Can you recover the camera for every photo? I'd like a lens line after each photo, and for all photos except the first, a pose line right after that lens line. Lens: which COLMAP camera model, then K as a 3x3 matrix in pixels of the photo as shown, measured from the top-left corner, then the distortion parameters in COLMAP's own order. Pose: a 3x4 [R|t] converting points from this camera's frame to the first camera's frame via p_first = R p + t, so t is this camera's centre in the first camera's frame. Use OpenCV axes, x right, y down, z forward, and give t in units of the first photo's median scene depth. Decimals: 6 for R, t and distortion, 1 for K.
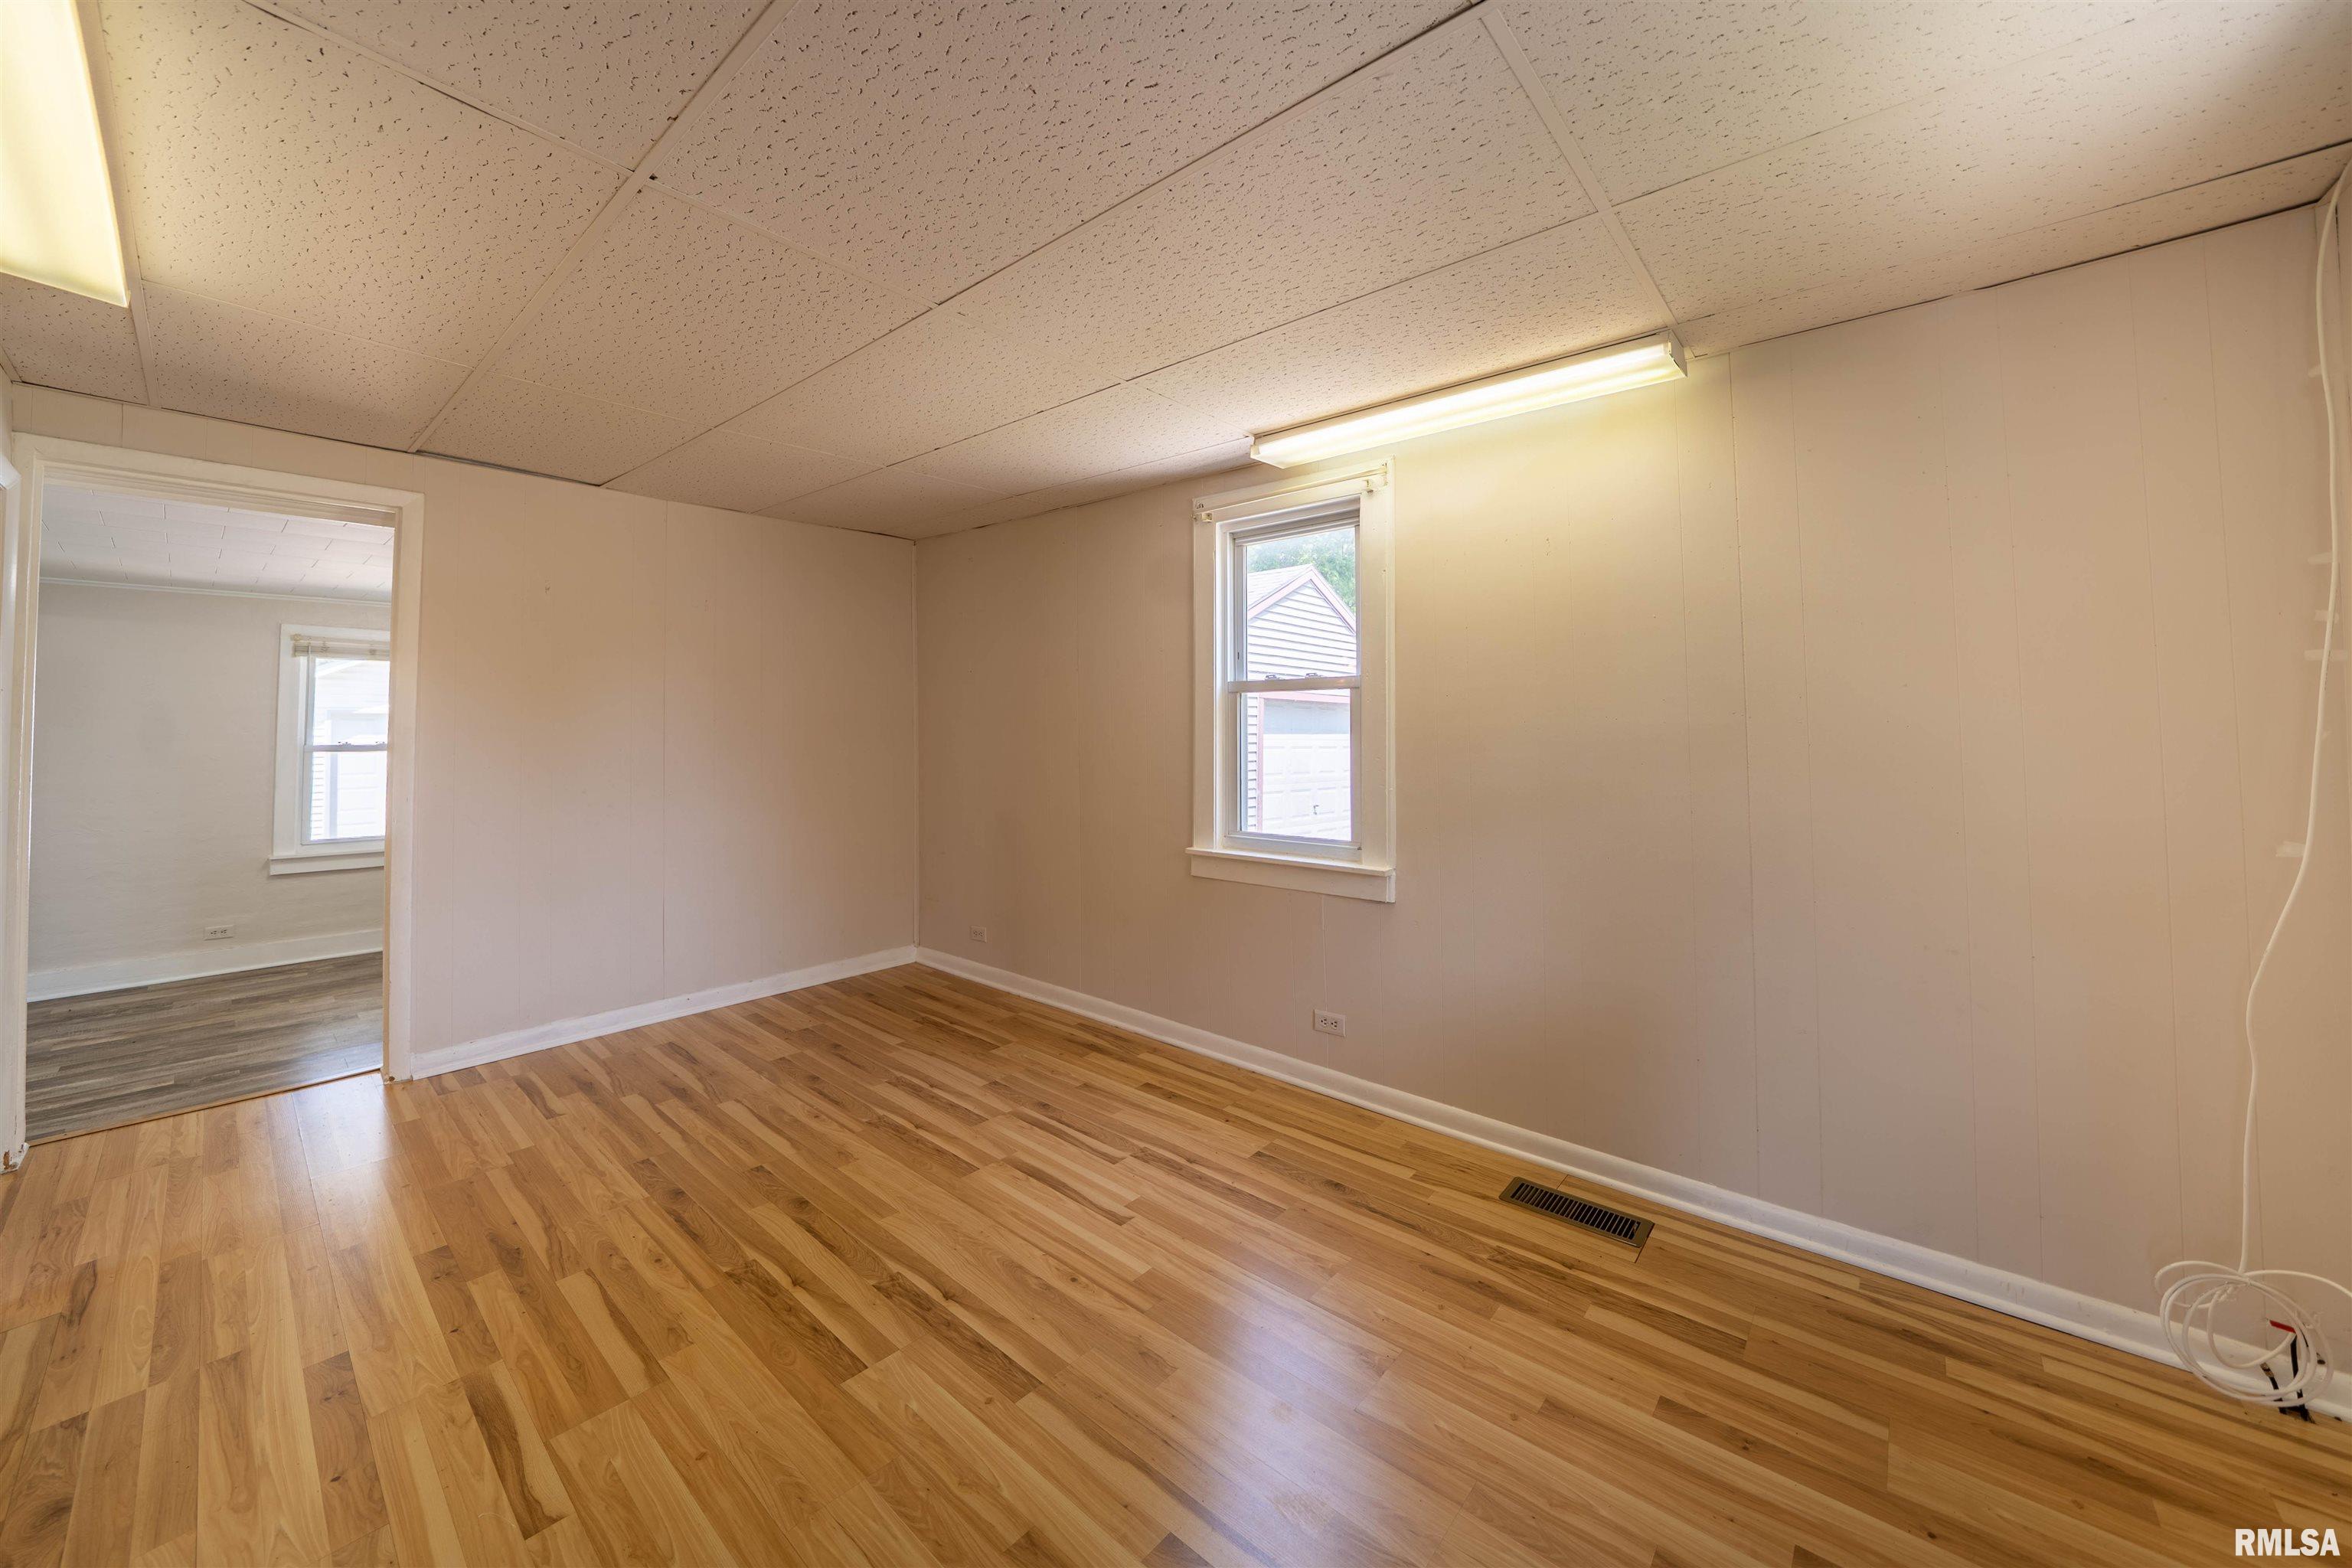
lens RADIAL K [[836.0, 0, 1166.6], [0, 836.0, 787.2], [0, 0, 1]] dist [-0.023465, 0.000283]
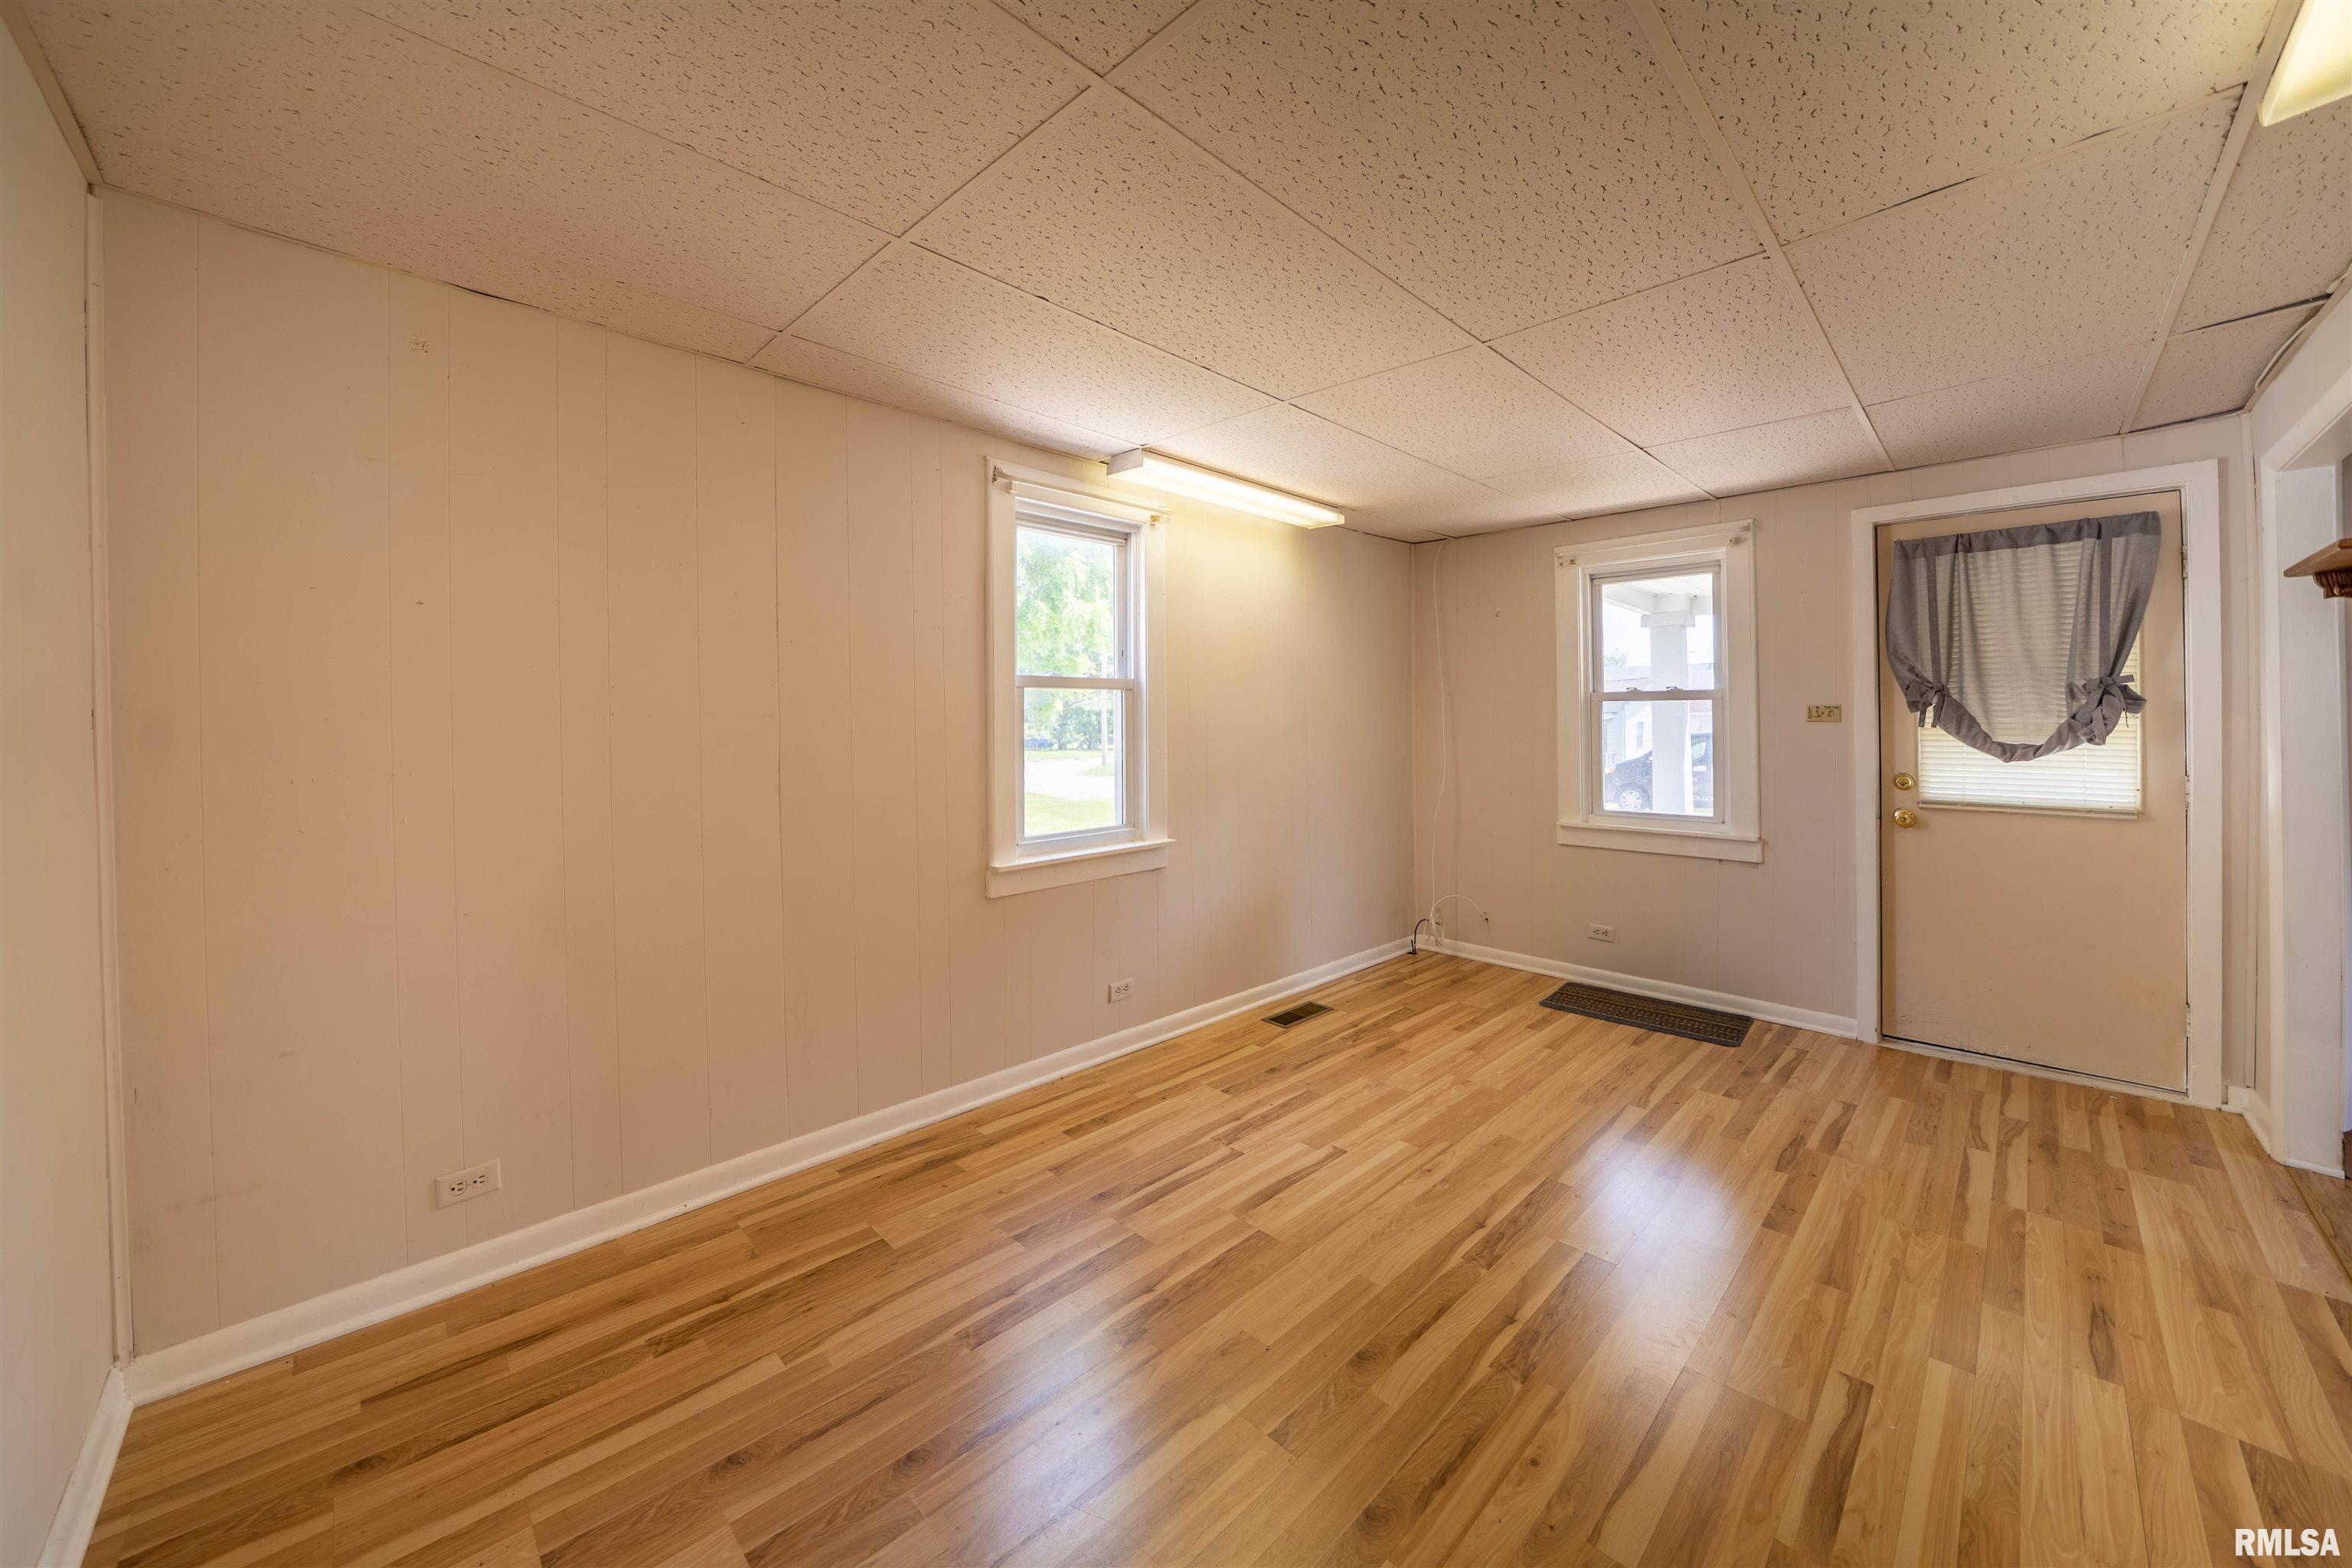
lens RADIAL K [[836.0, 0, 1166.6], [0, 836.0, 787.2], [0, 0, 1]] dist [-0.023465, 0.000283]
pose [[0.100012, -0.080240, 0.991746, -1.054636], [0.074782, 0.994530, 0.072924, -0.075262], [-0.992172, 0.066872, 0.105465, 0.963452]]
